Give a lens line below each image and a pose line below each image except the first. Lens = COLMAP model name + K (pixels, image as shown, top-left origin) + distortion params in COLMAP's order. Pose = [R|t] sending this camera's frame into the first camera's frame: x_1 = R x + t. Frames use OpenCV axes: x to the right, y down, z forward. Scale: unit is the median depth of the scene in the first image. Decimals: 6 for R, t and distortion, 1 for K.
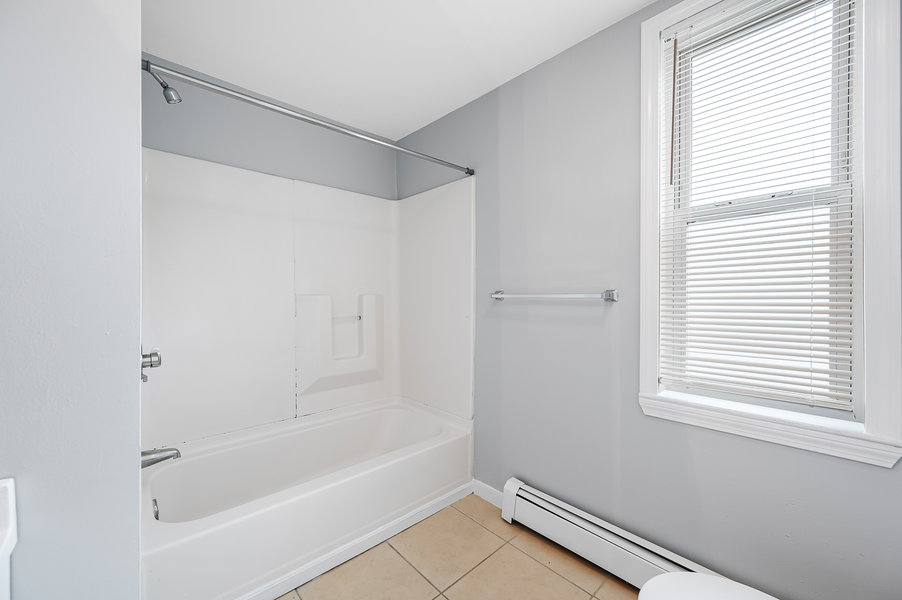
lens RADIAL K [[359.7, 0, 451.7], [0, 359.7, 300.8], [0, 0, 1]] dist [-0.001829, -0.000074]
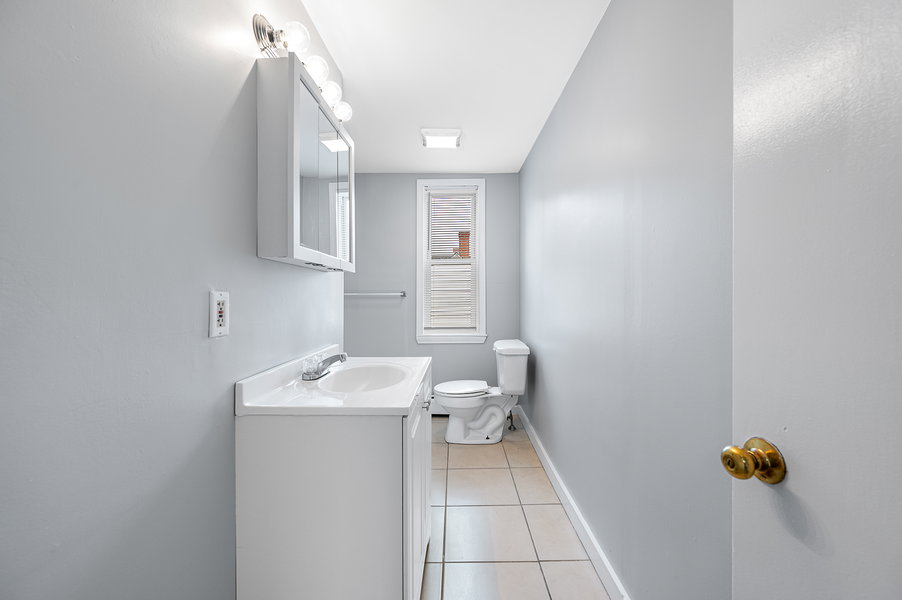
lens RADIAL K [[359.7, 0, 452.9], [0, 359.7, 298.0], [0, 0, 1]] dist [-0.001829, -0.000074]
pose [[0.683739, -0.003547, 0.729718, -0.977651], [0.005288, 0.999986, -0.000093, 0.011640], [-0.729708, 0.003922, 0.683748, -0.743962]]
